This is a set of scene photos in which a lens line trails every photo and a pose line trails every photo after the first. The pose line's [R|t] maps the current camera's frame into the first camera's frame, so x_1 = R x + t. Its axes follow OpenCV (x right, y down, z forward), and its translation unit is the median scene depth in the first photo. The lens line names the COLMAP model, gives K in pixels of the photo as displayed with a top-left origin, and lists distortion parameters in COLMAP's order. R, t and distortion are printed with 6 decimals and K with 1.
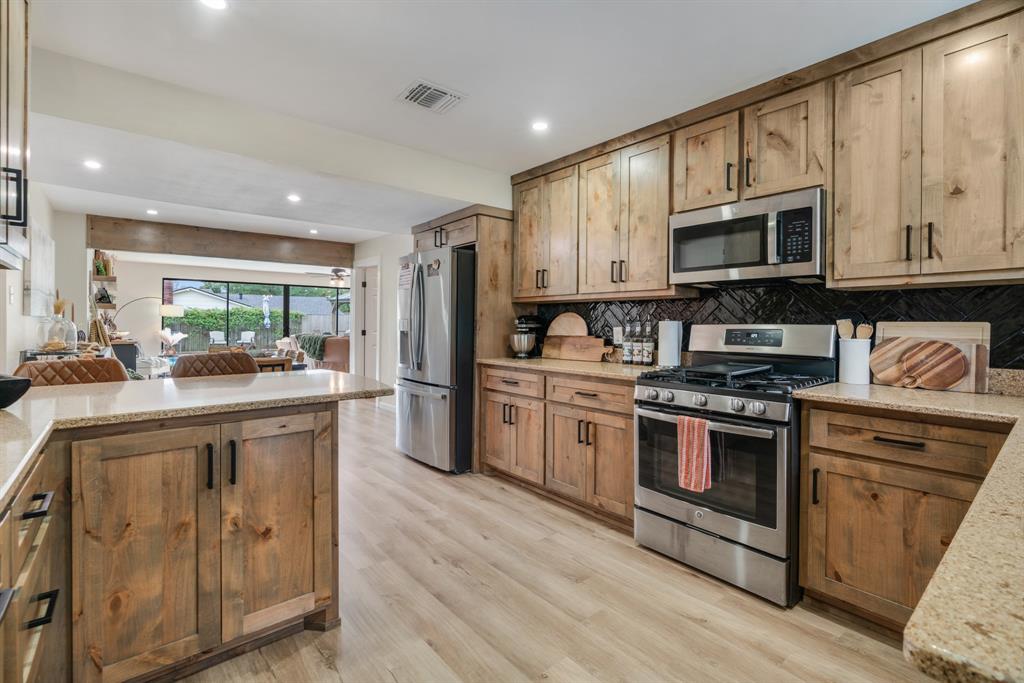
lens RADIAL K [[459.9, 0, 495.6], [0, 459.9, 323.7], [0, 0, 1]] dist [-0.000749, 0.000043]
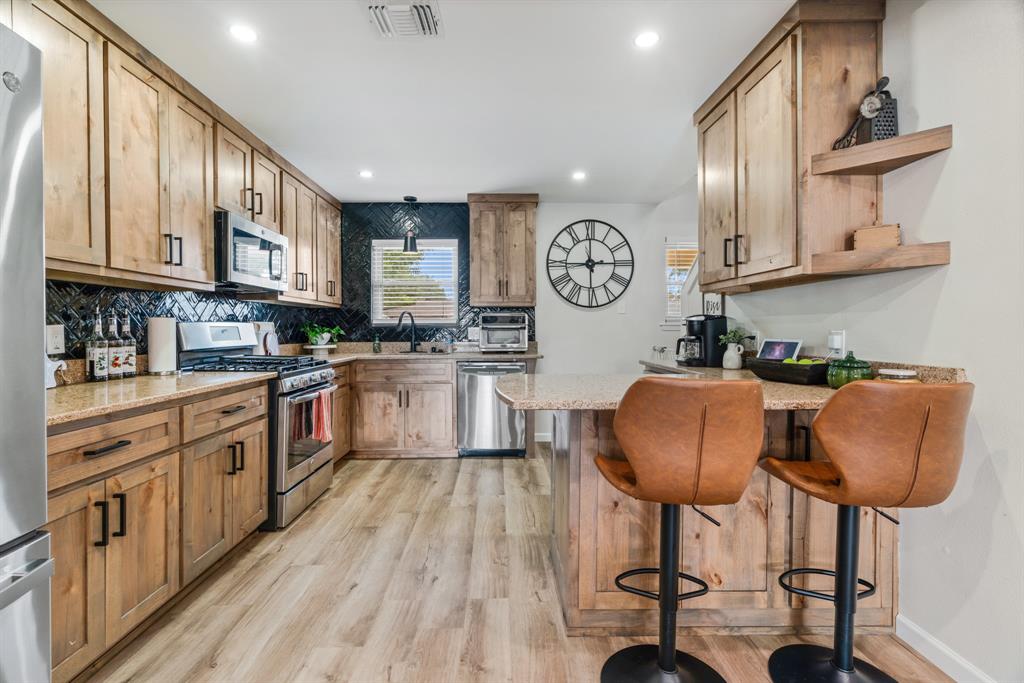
lens RADIAL K [[459.9, 0, 508.8], [0, 459.9, 335.0], [0, 0, 1]] dist [-0.000749, 0.000043]
pose [[-0.791068, -0.013959, 0.611569, -0.686209], [-0.004187, 0.999840, 0.017406, 0.009015], [-0.611714, 0.011208, -0.791000, 1.390097]]
